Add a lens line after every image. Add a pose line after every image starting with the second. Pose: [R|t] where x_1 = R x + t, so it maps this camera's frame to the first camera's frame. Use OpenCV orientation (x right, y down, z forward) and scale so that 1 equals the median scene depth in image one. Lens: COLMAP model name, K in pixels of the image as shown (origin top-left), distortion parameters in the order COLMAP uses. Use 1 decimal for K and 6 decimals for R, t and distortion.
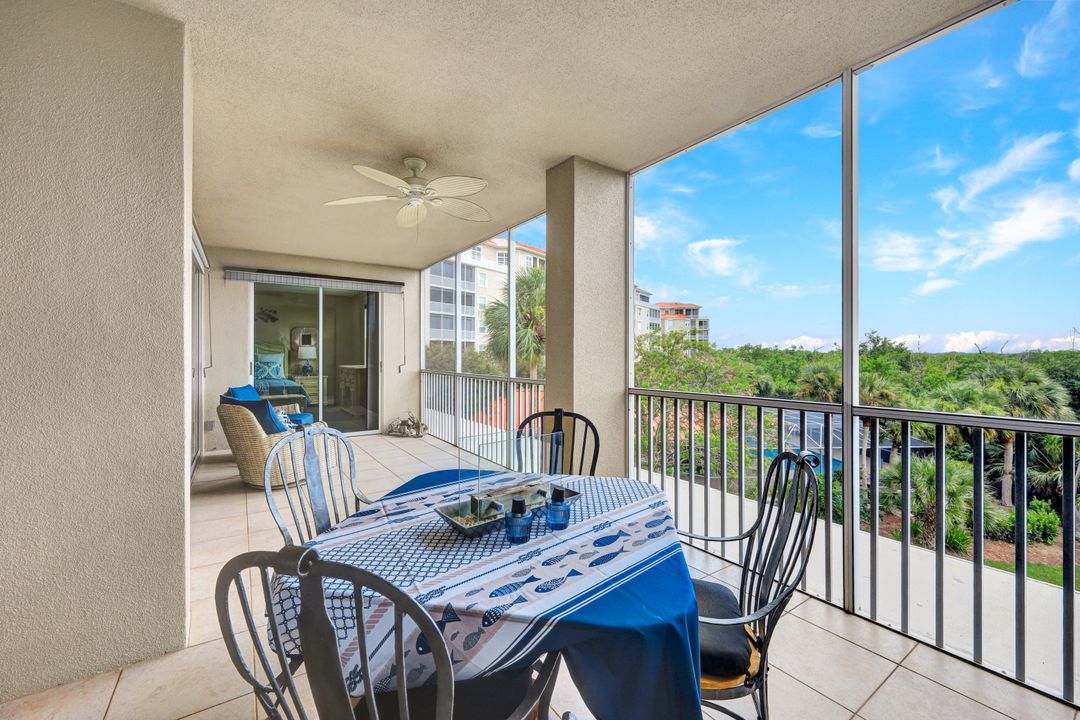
lens RADIAL K [[436.2, 0, 571.7], [0, 436.2, 354.1], [0, 0, 1]] dist [-0.001842, -0.000443]
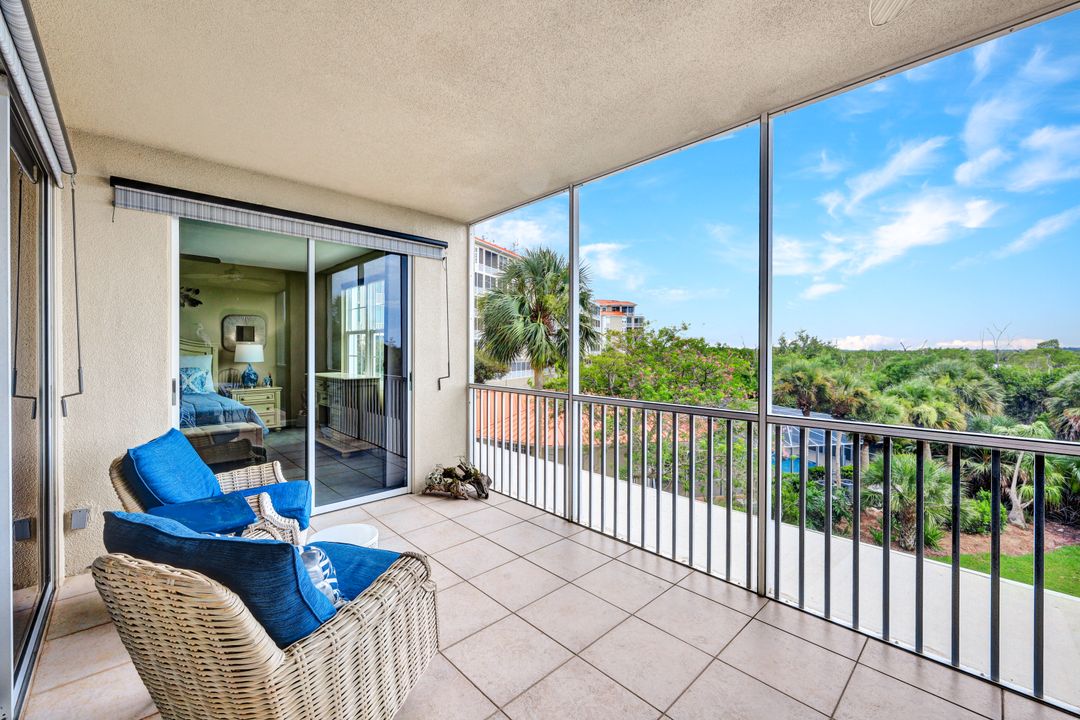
lens RADIAL K [[436.2, 0, 539.1], [0, 436.2, 353.2], [0, 0, 1]] dist [-0.001842, -0.000443]
pose [[0.994731, -0.003190, 0.102469, -0.091144], [0.002914, 0.999992, 0.002842, -0.001528], [-0.102477, -0.002528, 0.994732, 0.113530]]
